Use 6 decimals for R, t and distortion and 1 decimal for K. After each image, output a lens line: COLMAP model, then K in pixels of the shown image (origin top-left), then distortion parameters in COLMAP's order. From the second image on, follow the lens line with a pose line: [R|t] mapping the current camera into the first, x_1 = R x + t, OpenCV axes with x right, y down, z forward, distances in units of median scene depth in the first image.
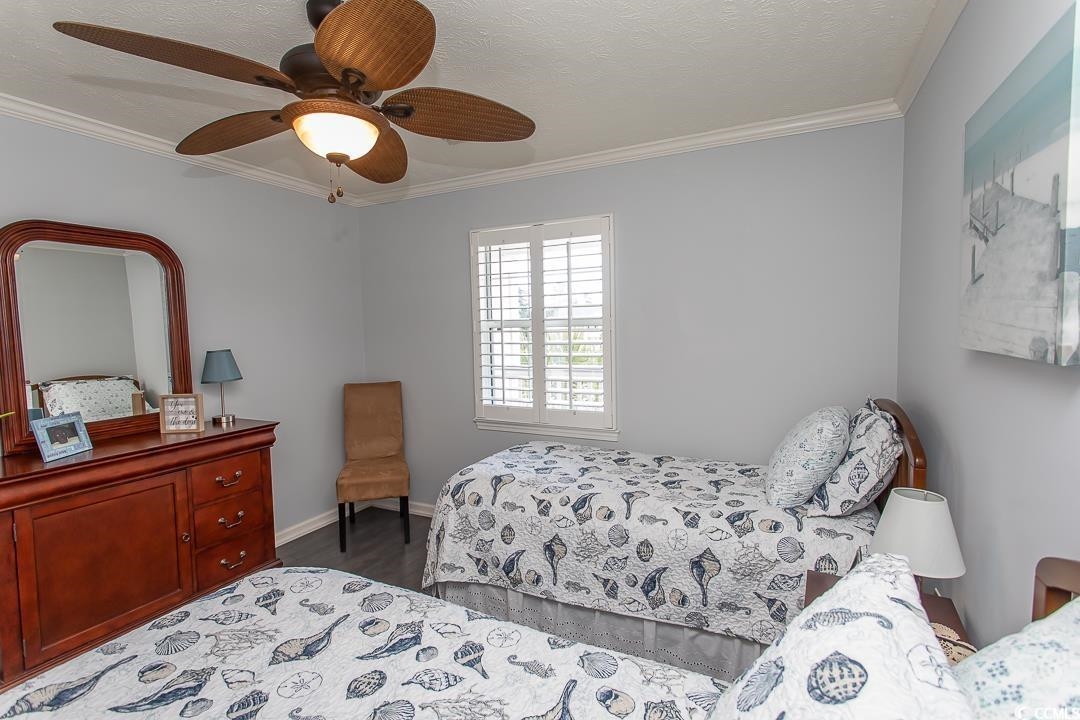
lens RADIAL K [[507.8, 0, 536.5], [0, 507.8, 356.3], [0, 0, 1]] dist [0.000998, 0.000805]
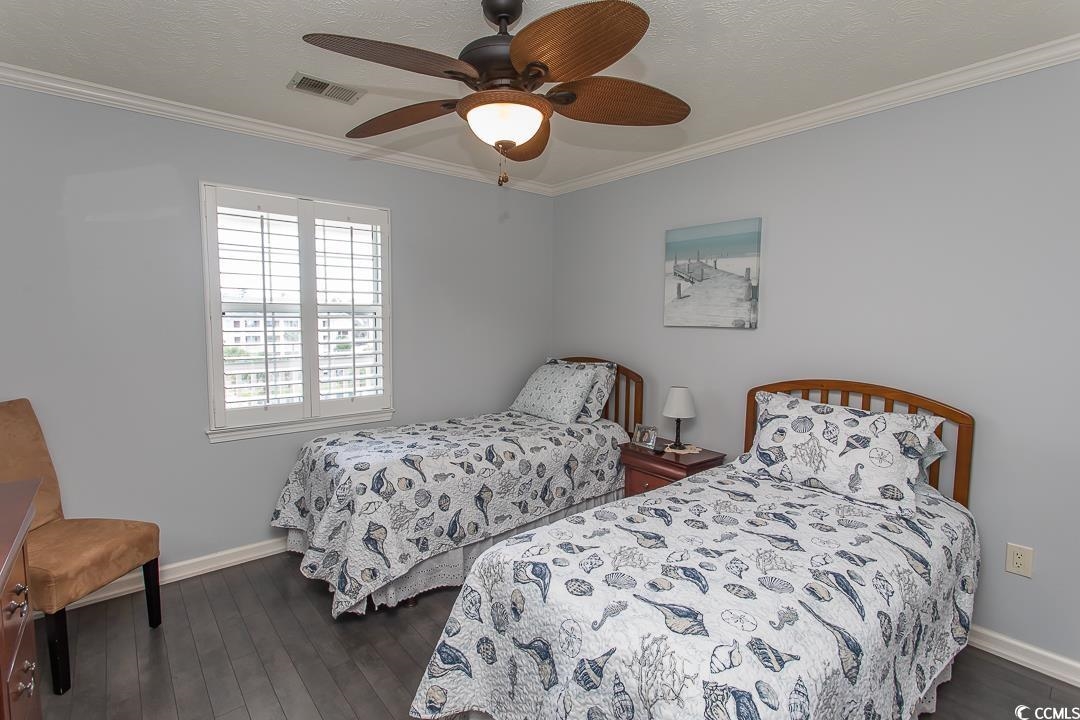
lens RADIAL K [[507.8, 0, 536.5], [0, 507.8, 356.3], [0, 0, 1]] dist [0.000998, 0.000805]
pose [[0.402227, -0.052146, 0.914054, -0.987136], [0.043505, 0.998337, 0.037810, 0.006057], [-0.914506, 0.024558, 0.403827, 0.385776]]
